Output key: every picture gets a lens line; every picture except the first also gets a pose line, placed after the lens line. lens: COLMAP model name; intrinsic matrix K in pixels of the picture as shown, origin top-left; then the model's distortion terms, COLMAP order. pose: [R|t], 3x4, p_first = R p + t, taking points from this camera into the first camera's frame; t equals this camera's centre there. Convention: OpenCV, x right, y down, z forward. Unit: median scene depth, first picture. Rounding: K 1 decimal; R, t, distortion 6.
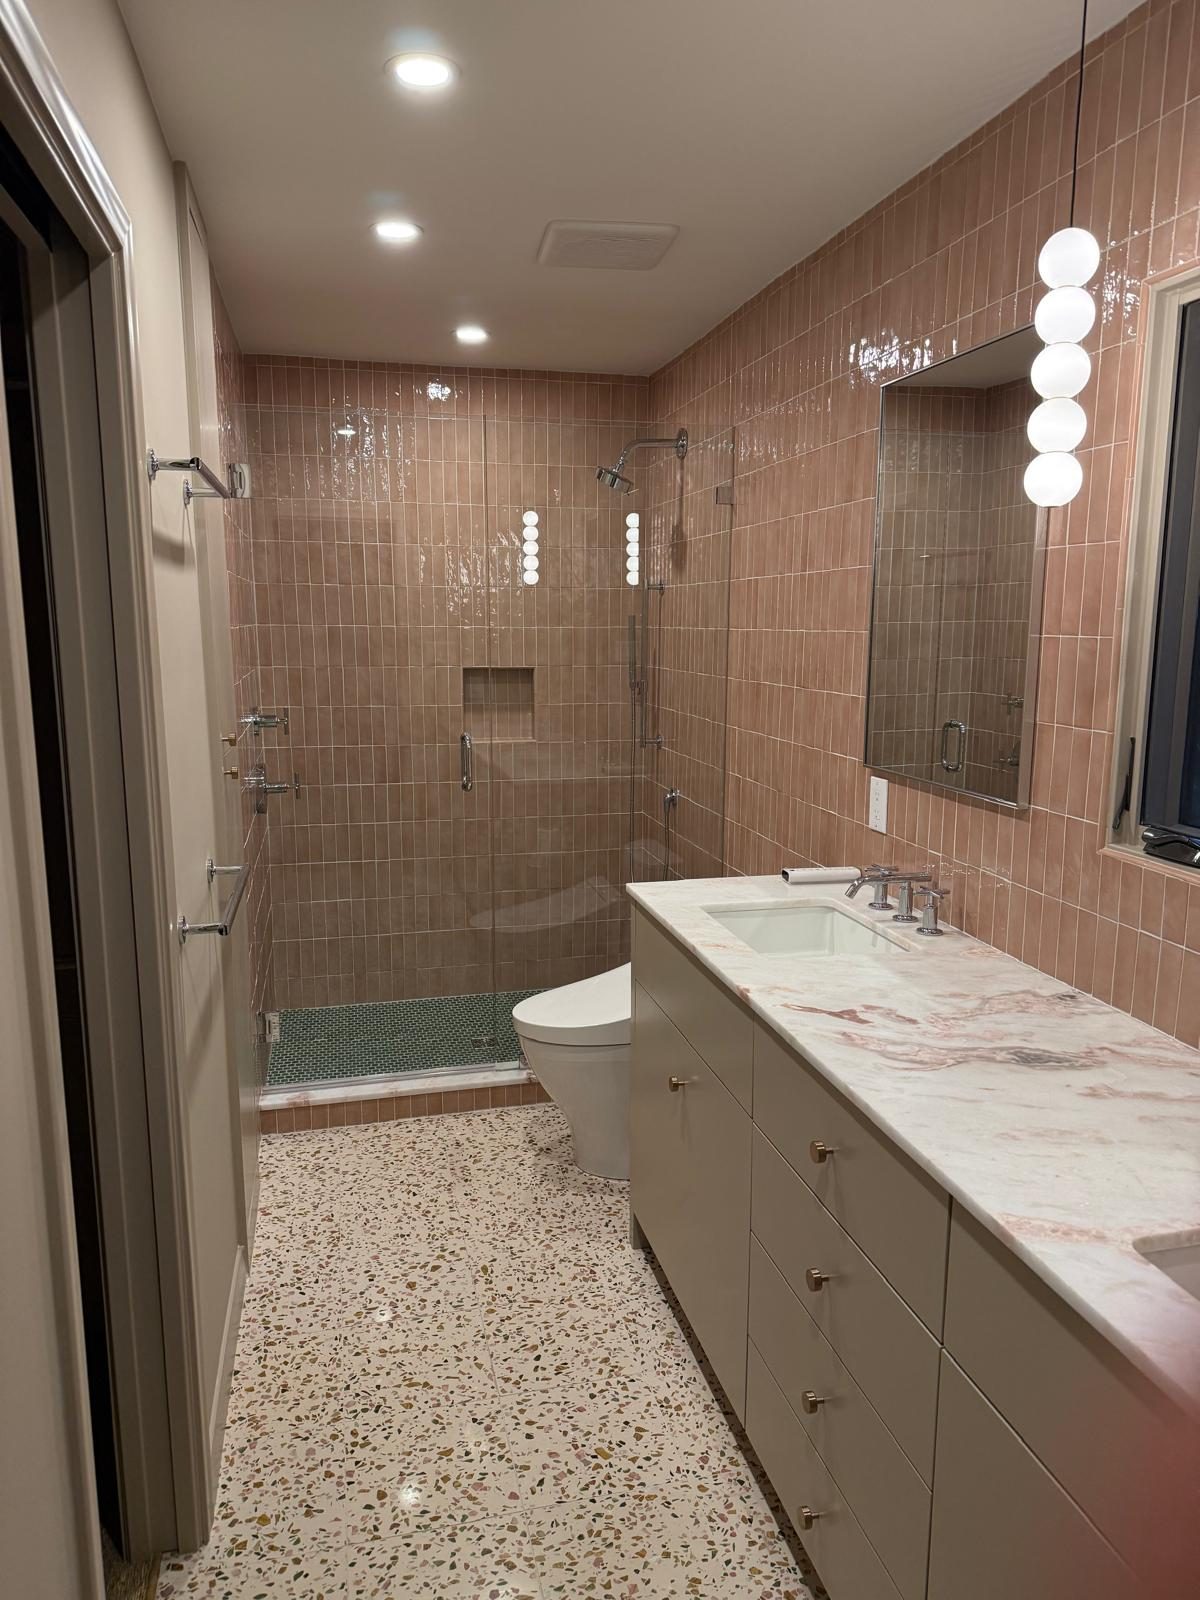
lens RADIAL K [[1132.9, 0, 599.5], [0, 1132.9, 809.0], [0, 0, 1]] dist [0.043996, -0.054514]
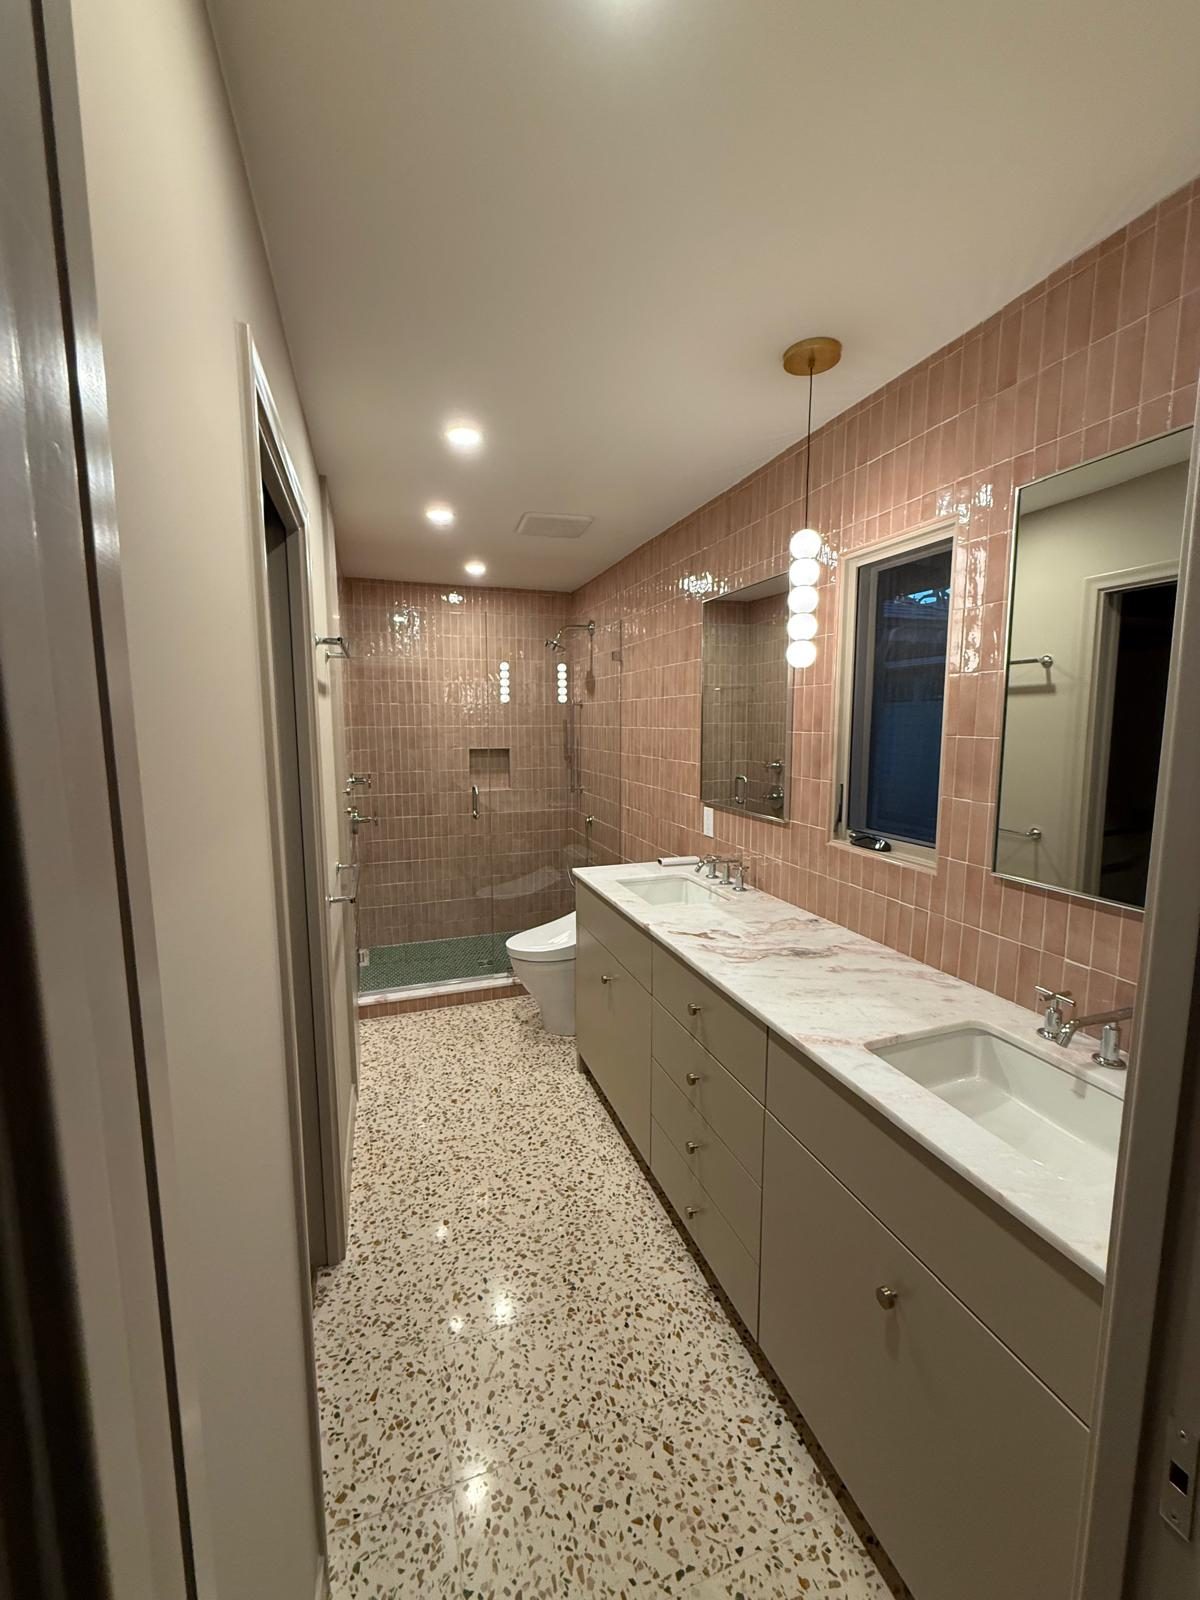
lens RADIAL K [[640.4, 0, 599.3], [0, 640.4, 792.5], [0, 0, 1]] dist [-0.002712, 0.000062]
pose [[0.994655, -0.015714, 0.102052, -0.038261], [0.021213, 0.998368, -0.053026, 0.000154], [-0.101053, 0.054907, 0.993365, -0.026116]]
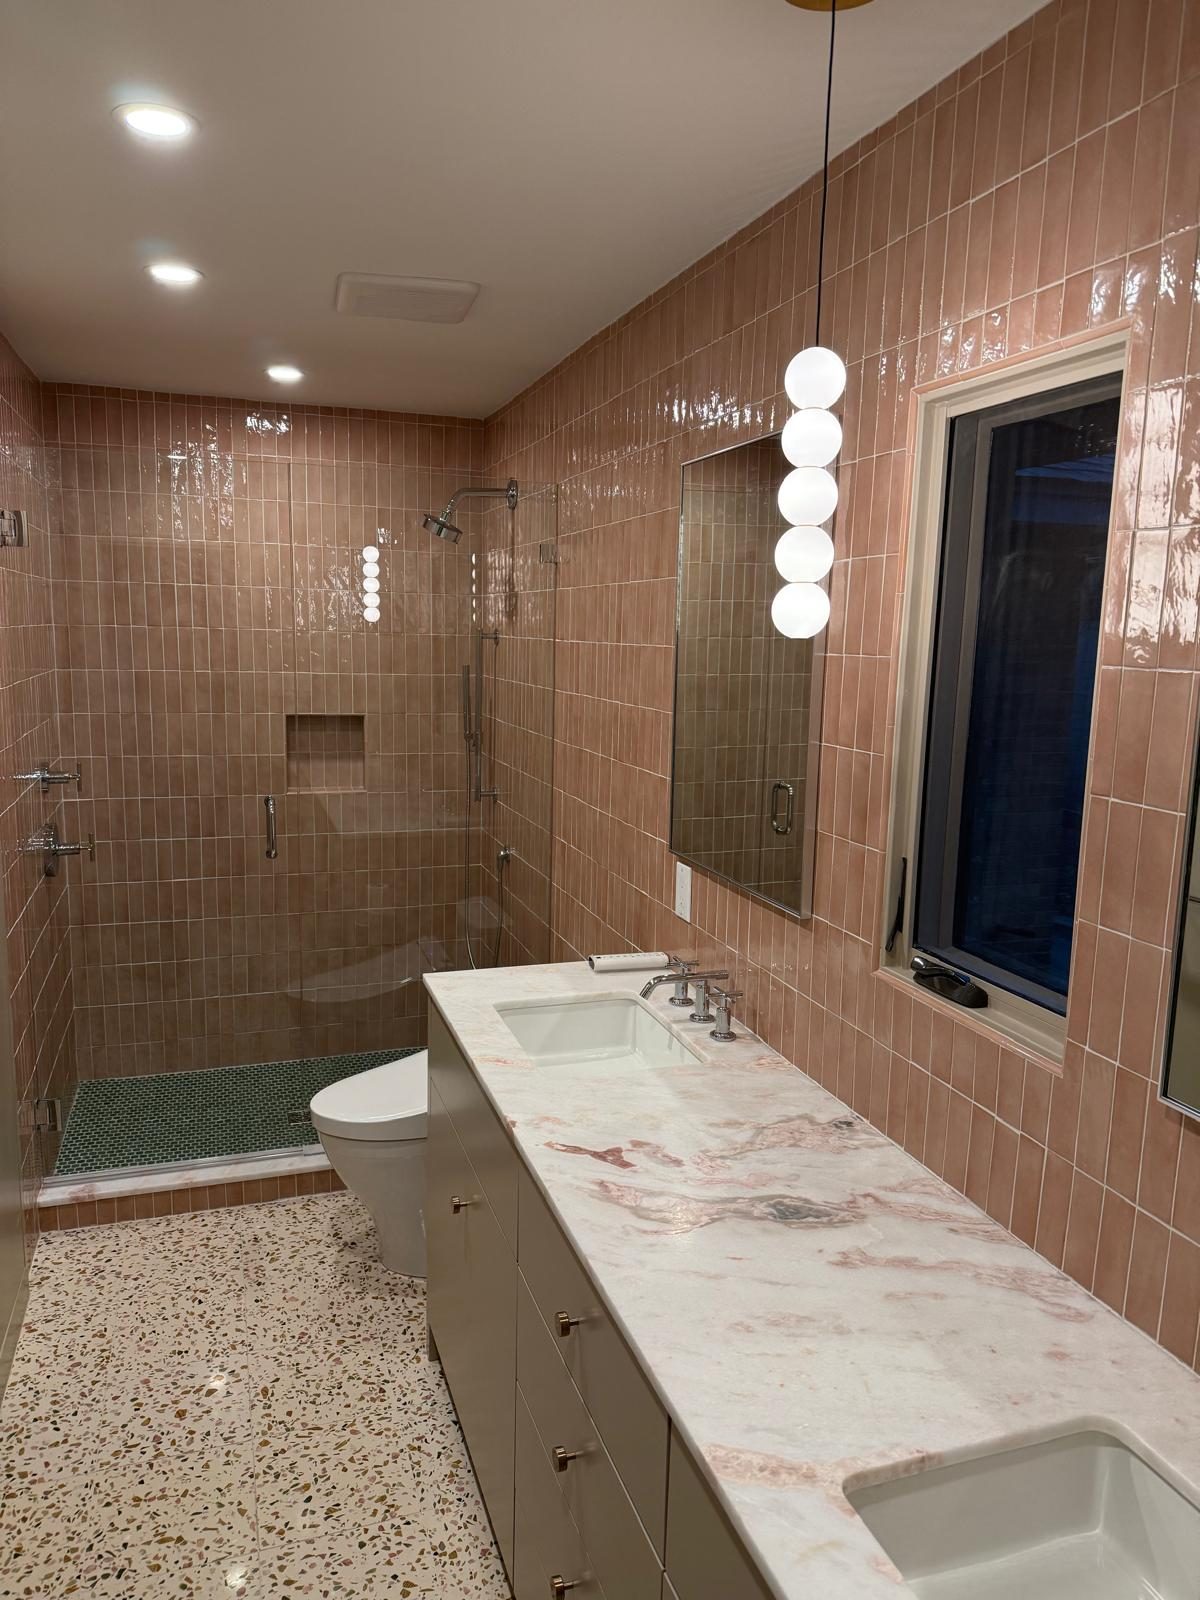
lens RADIAL K [[1132.9, 0, 595.3], [0, 1132.9, 809.3], [0, 0, 1]] dist [0.043996, -0.054514]
pose [[0.995449, 0.004906, 0.095171, 0.082567], [-0.004052, 0.999950, -0.009173, -0.067849], [-0.095211, 0.008746, 0.995419, 0.049072]]
